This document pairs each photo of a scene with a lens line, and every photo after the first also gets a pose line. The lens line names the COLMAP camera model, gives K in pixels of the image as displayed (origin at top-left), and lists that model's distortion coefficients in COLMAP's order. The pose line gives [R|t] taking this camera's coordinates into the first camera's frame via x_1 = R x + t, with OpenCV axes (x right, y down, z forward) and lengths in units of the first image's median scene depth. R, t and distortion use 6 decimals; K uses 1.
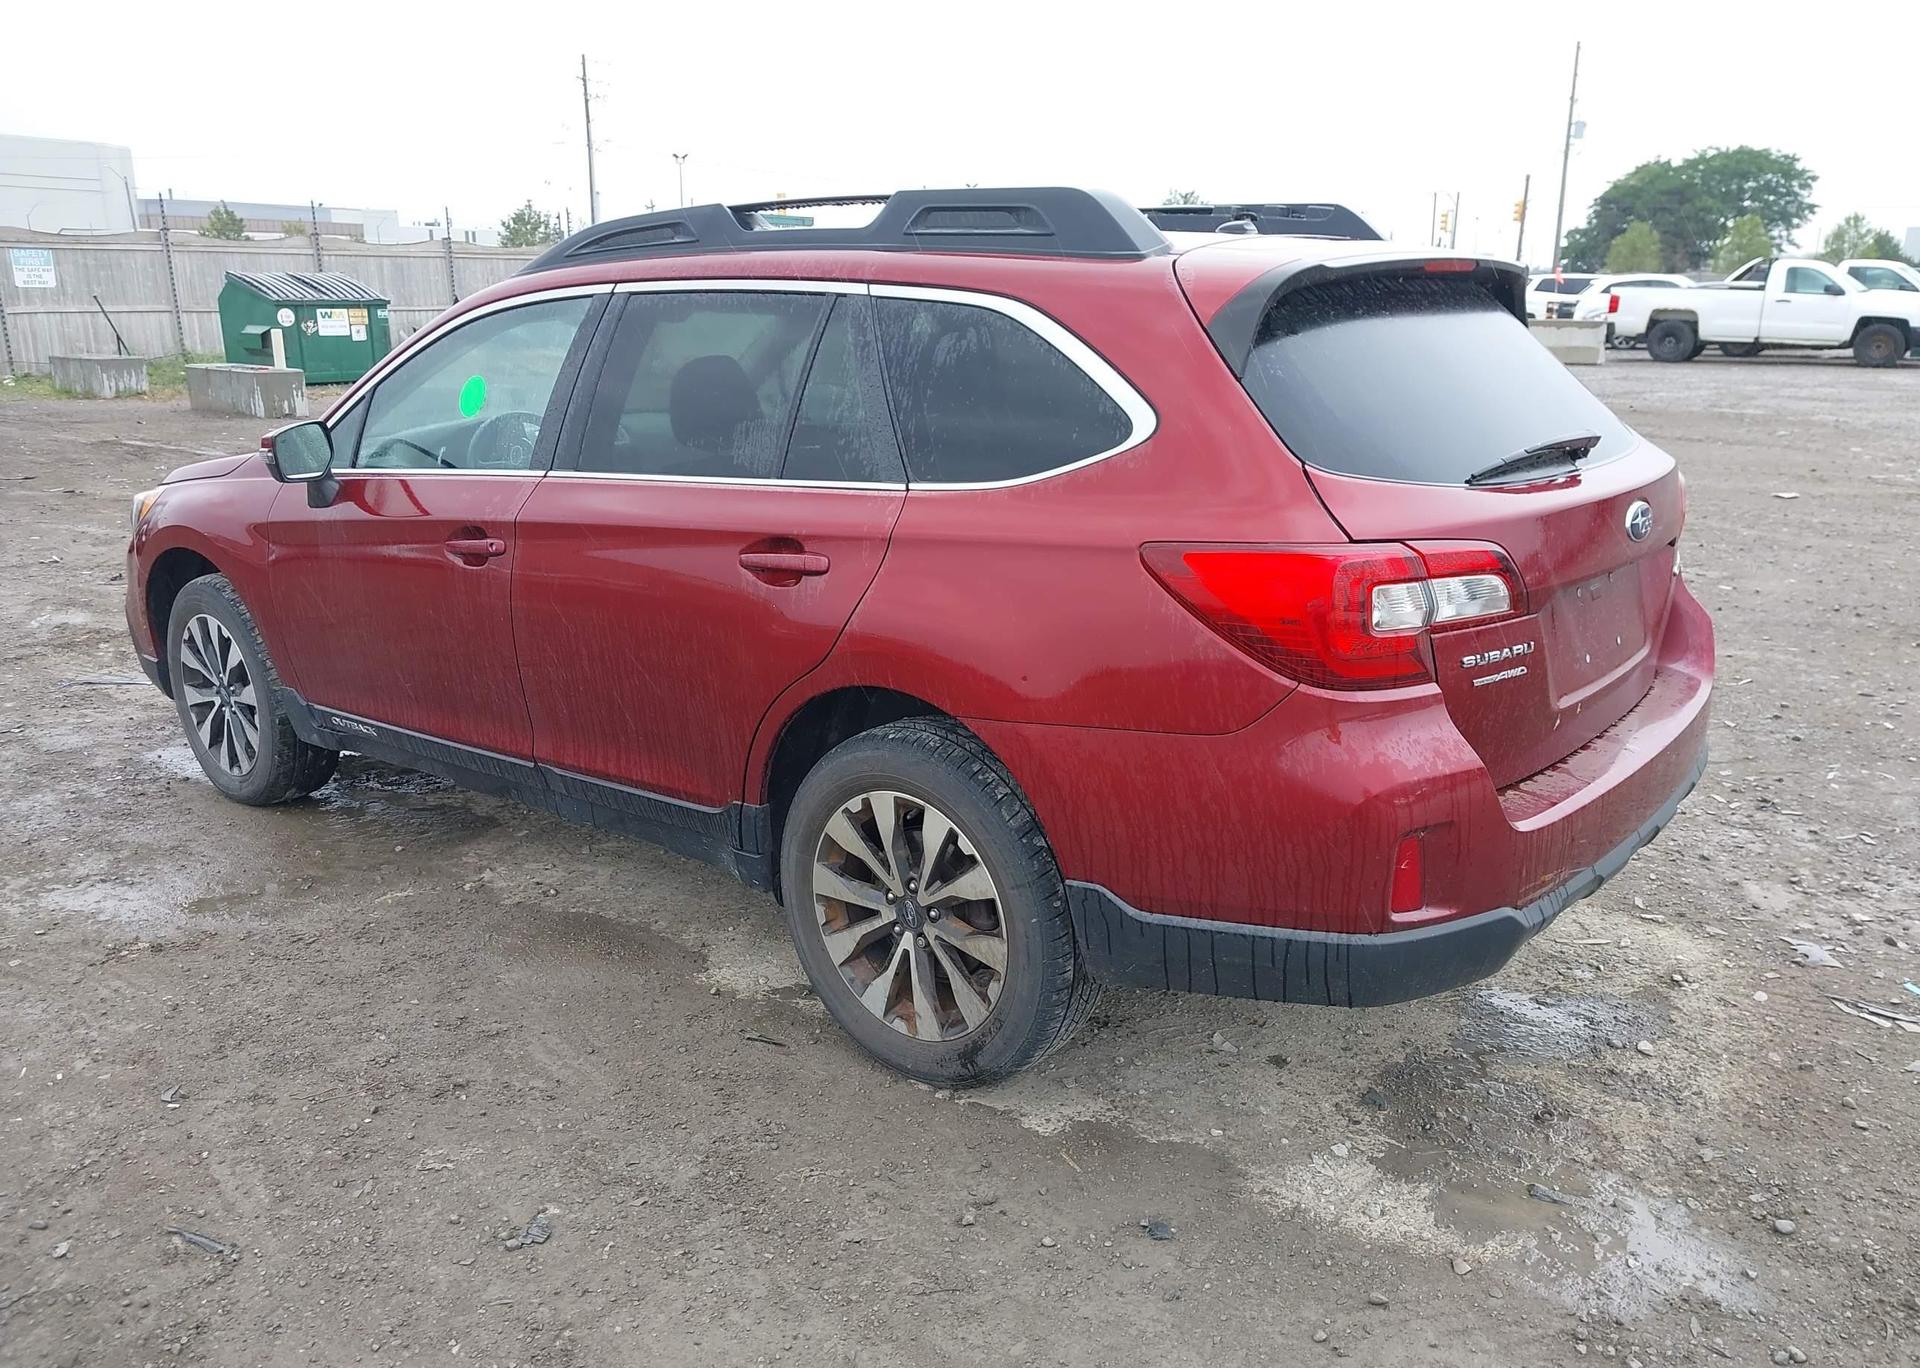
lens RADIAL K [[1381.1, 0, 948.2], [0, 1381.1, 792.1], [0, 0, 1]] dist [0.075807, -0.096993]
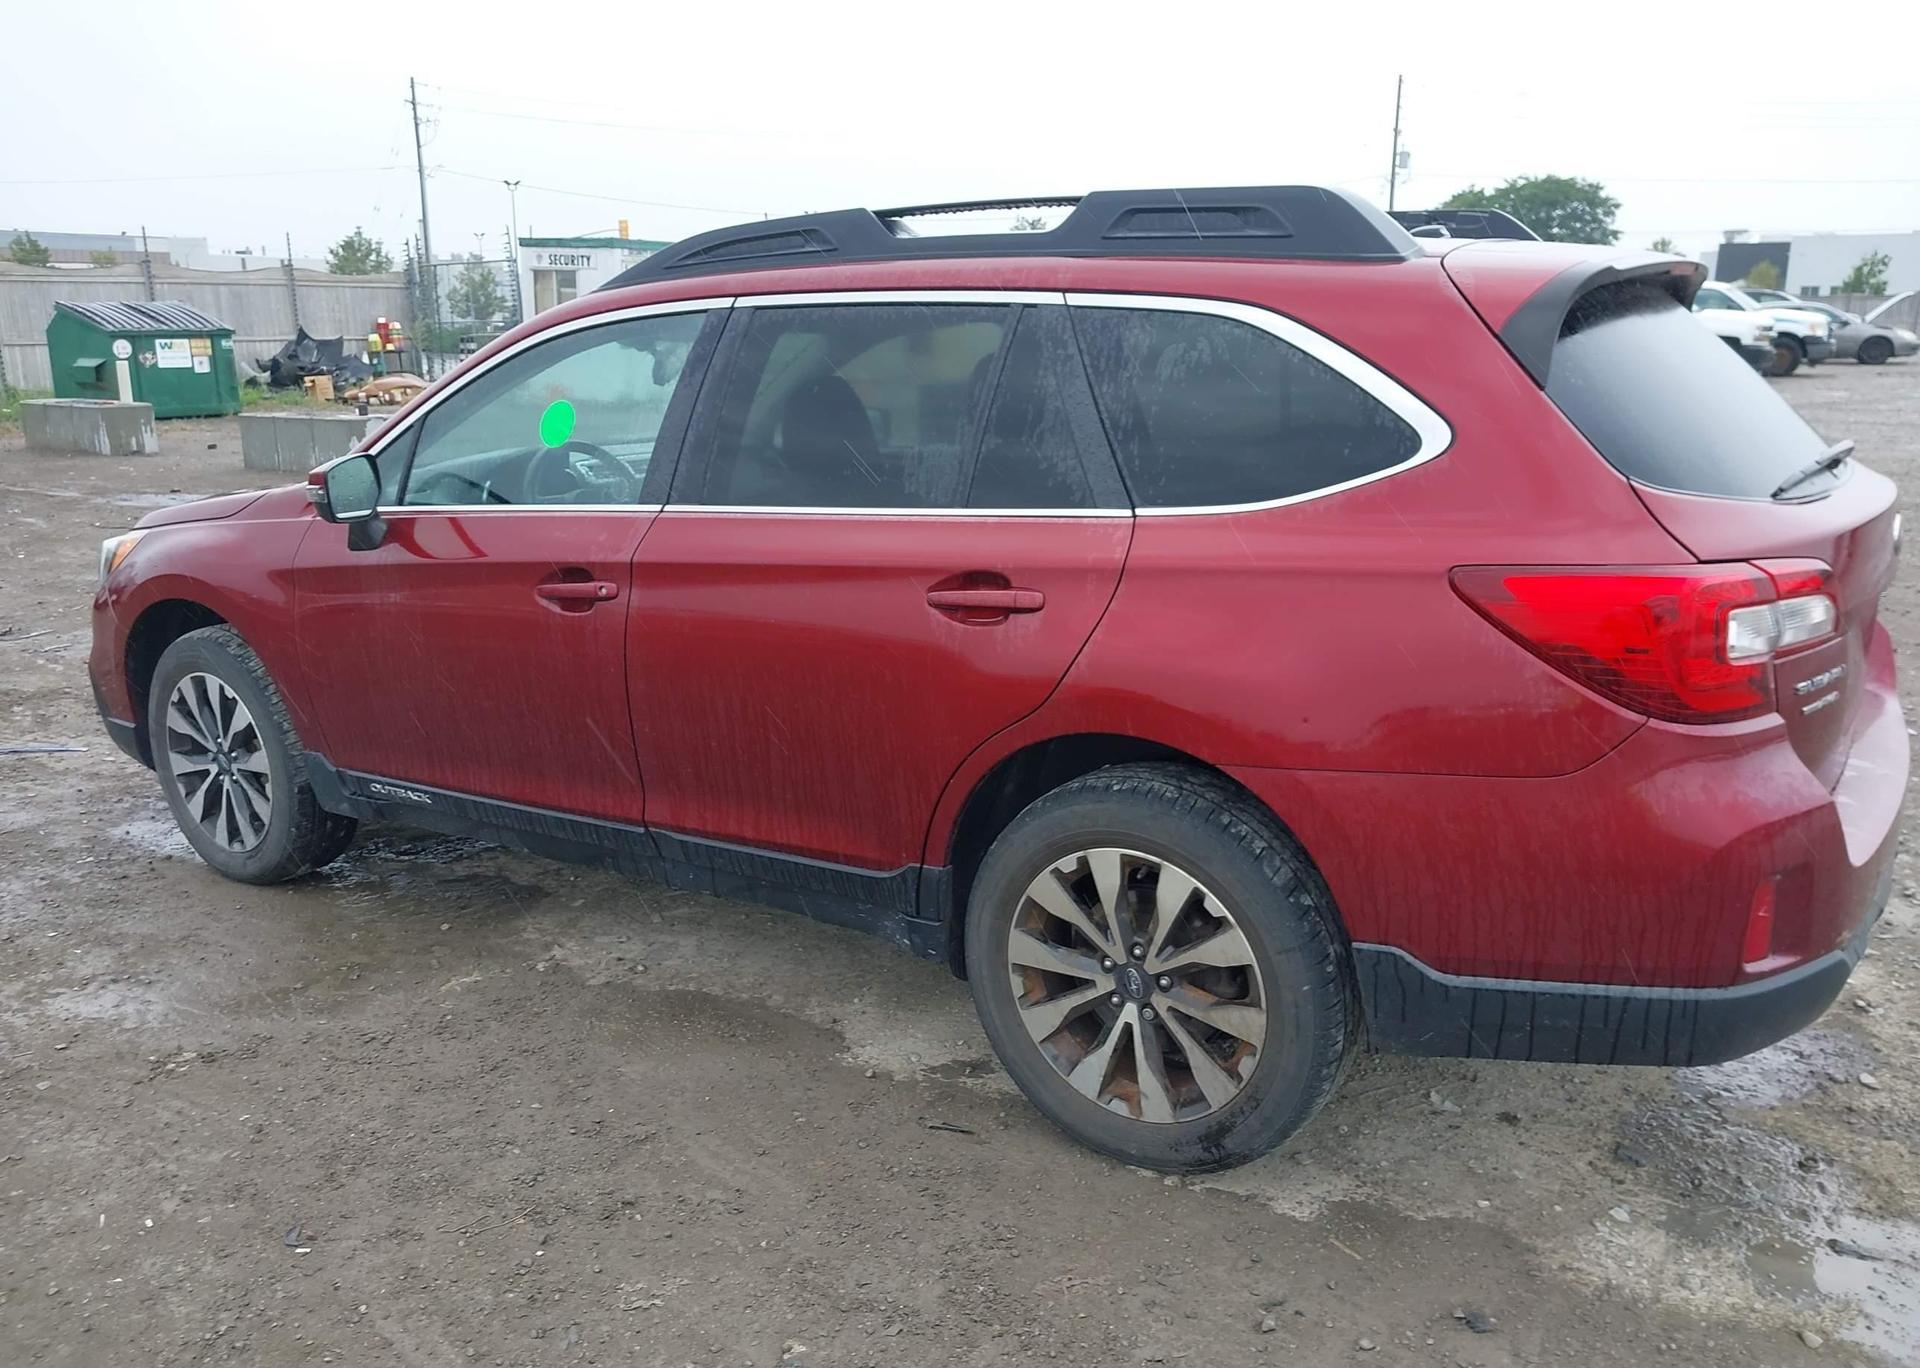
lens RADIAL K [[1405.9, 0, 966.1], [0, 1405.9, 799.3], [0, 0, 1]] dist [0.039622, -0.046787]
pose [[0.994515, -0.038501, 0.097250, -0.215096], [0.040055, 0.999098, -0.014078, -0.022548], [-0.096620, 0.017896, 0.995160, 0.089904]]
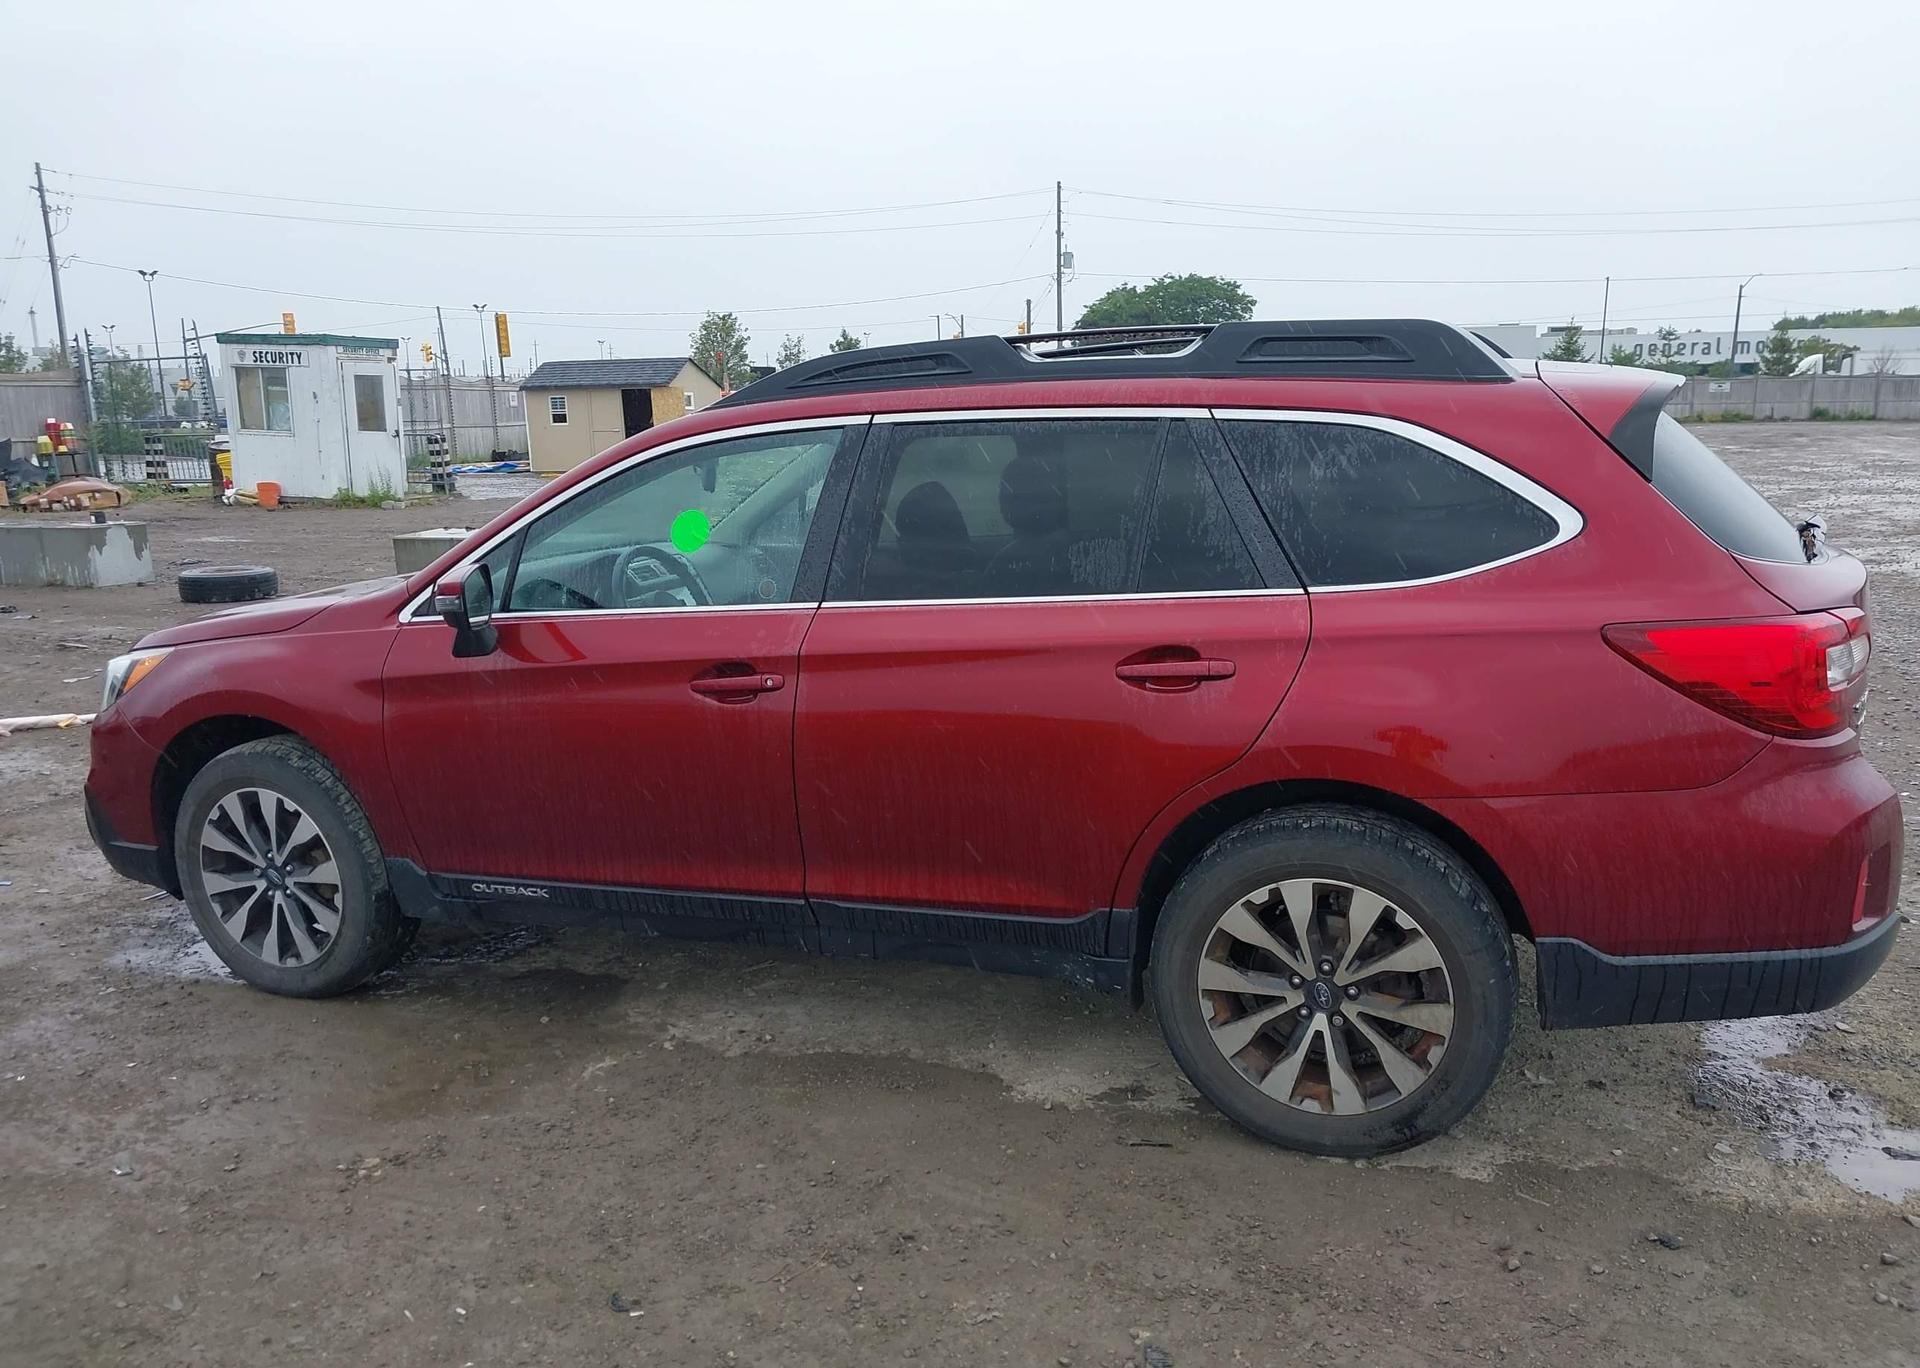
lens RADIAL K [[1392.8, 0, 958.8], [0, 1392.8, 810.8], [0, 0, 1]] dist [0.032394, -0.030149]
pose [[0.955682, -0.098040, 0.277598, -0.552659], [0.115657, 0.992140, -0.047772, -0.030055], [-0.270732, 0.077761, 0.959509, 0.049936]]
